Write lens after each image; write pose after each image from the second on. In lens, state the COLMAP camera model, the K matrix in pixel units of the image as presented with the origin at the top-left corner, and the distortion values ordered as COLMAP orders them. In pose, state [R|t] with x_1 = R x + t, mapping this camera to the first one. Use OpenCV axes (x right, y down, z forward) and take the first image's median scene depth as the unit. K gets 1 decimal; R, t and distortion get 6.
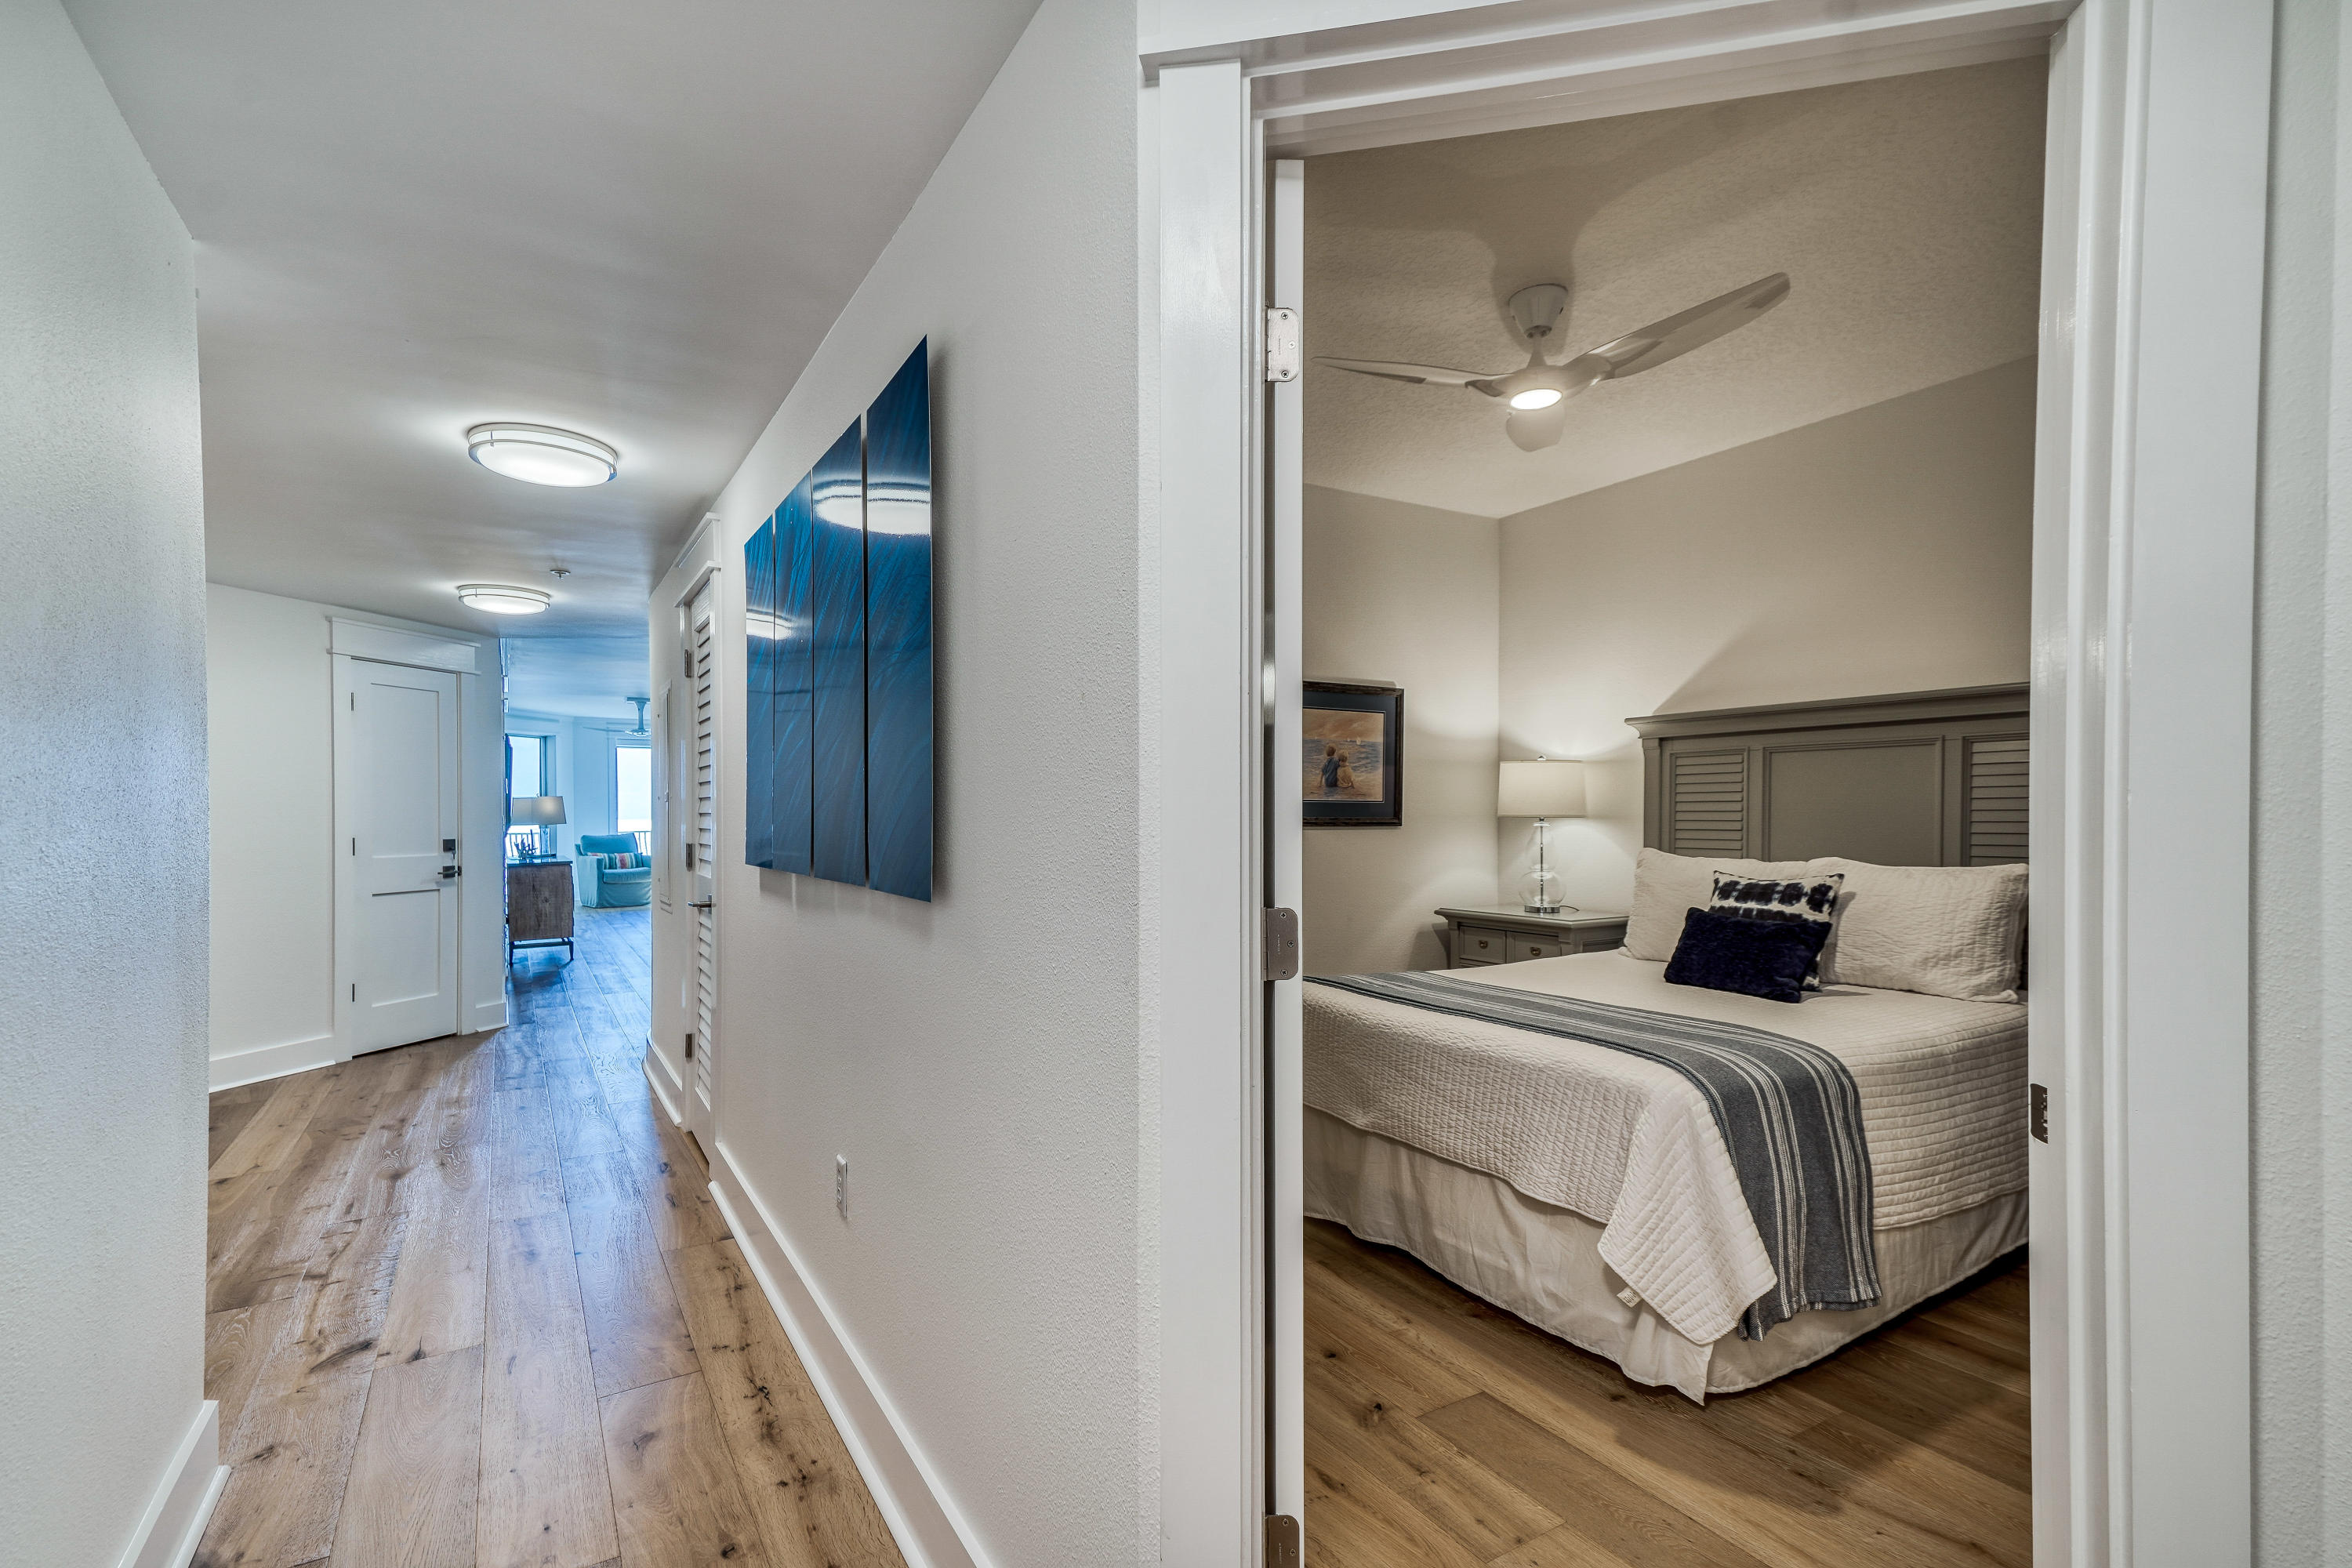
lens RADIAL K [[1081.6, 0, 1185.6], [0, 1081.6, 813.8], [0, 0, 1]] dist [0.040905, 0.000299]
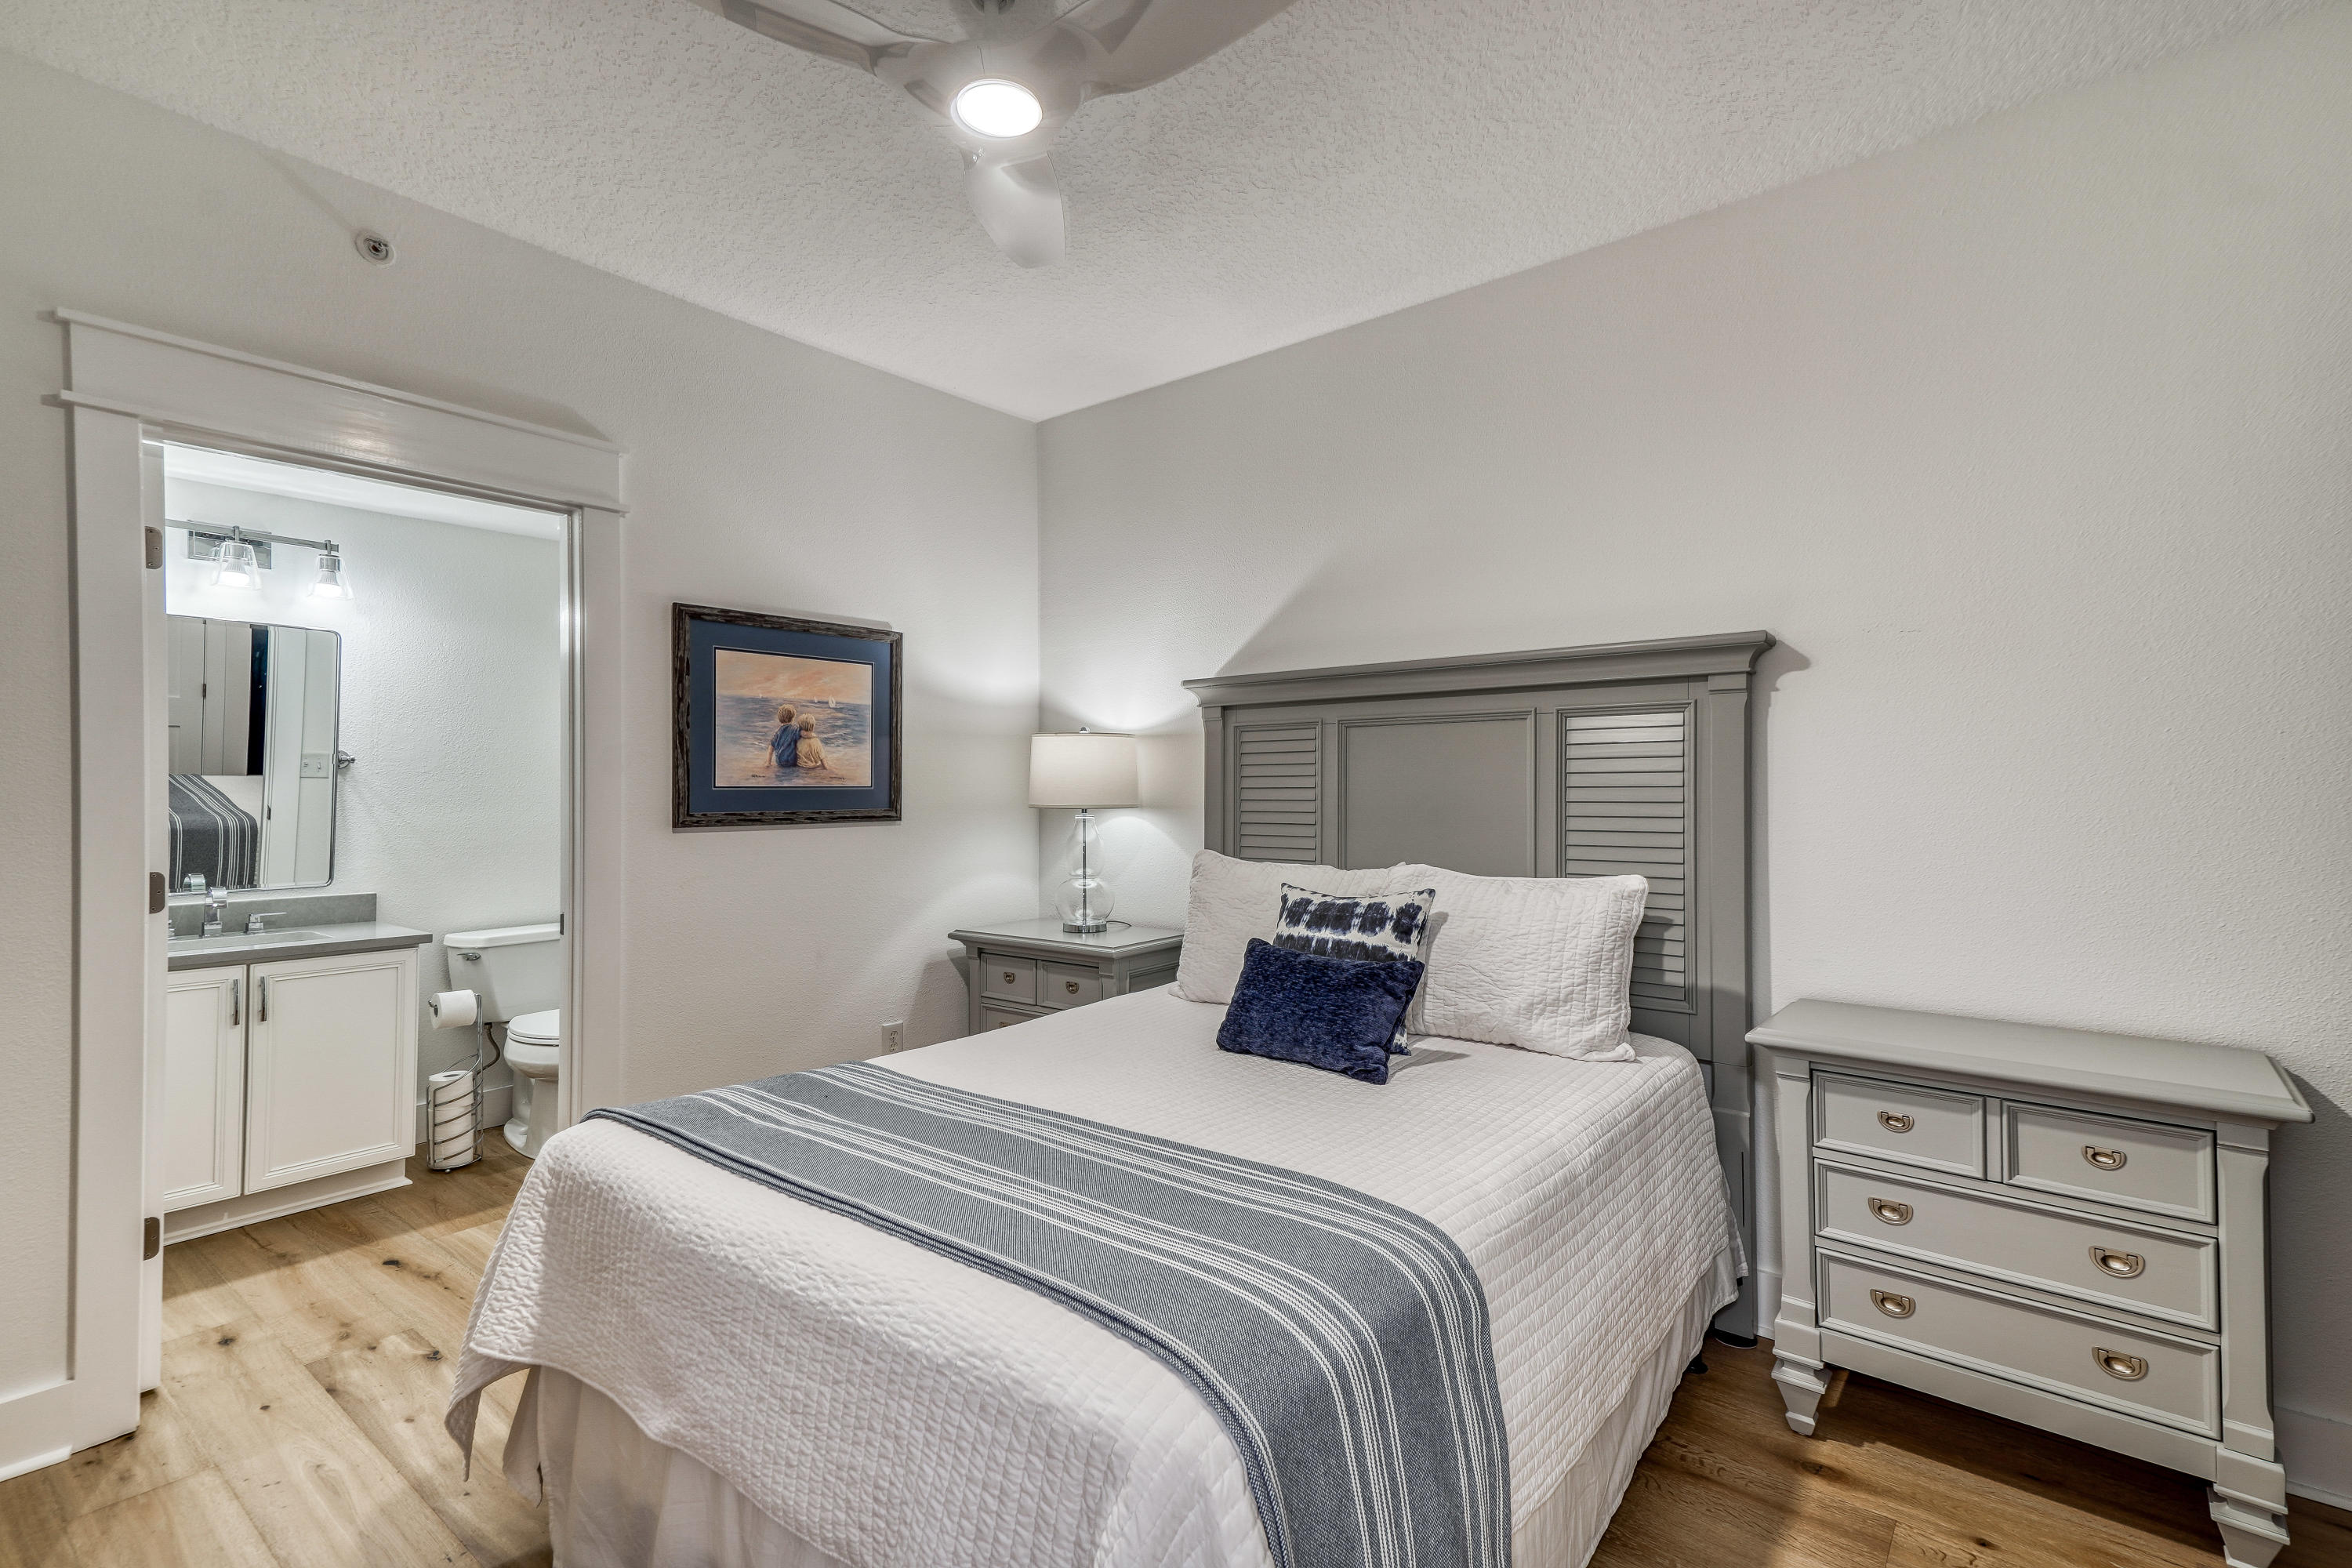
lens RADIAL K [[1086.9, 0, 1166.9], [0, 1086.9, 788.8], [0, 0, 1]] dist [0.042736, -0.000127]
pose [[0.945615, -0.004305, 0.325259, 0.177728], [0.003735, 0.999990, 0.002375, -0.015374], [-0.325266, -0.001031, 0.945622, 0.341343]]
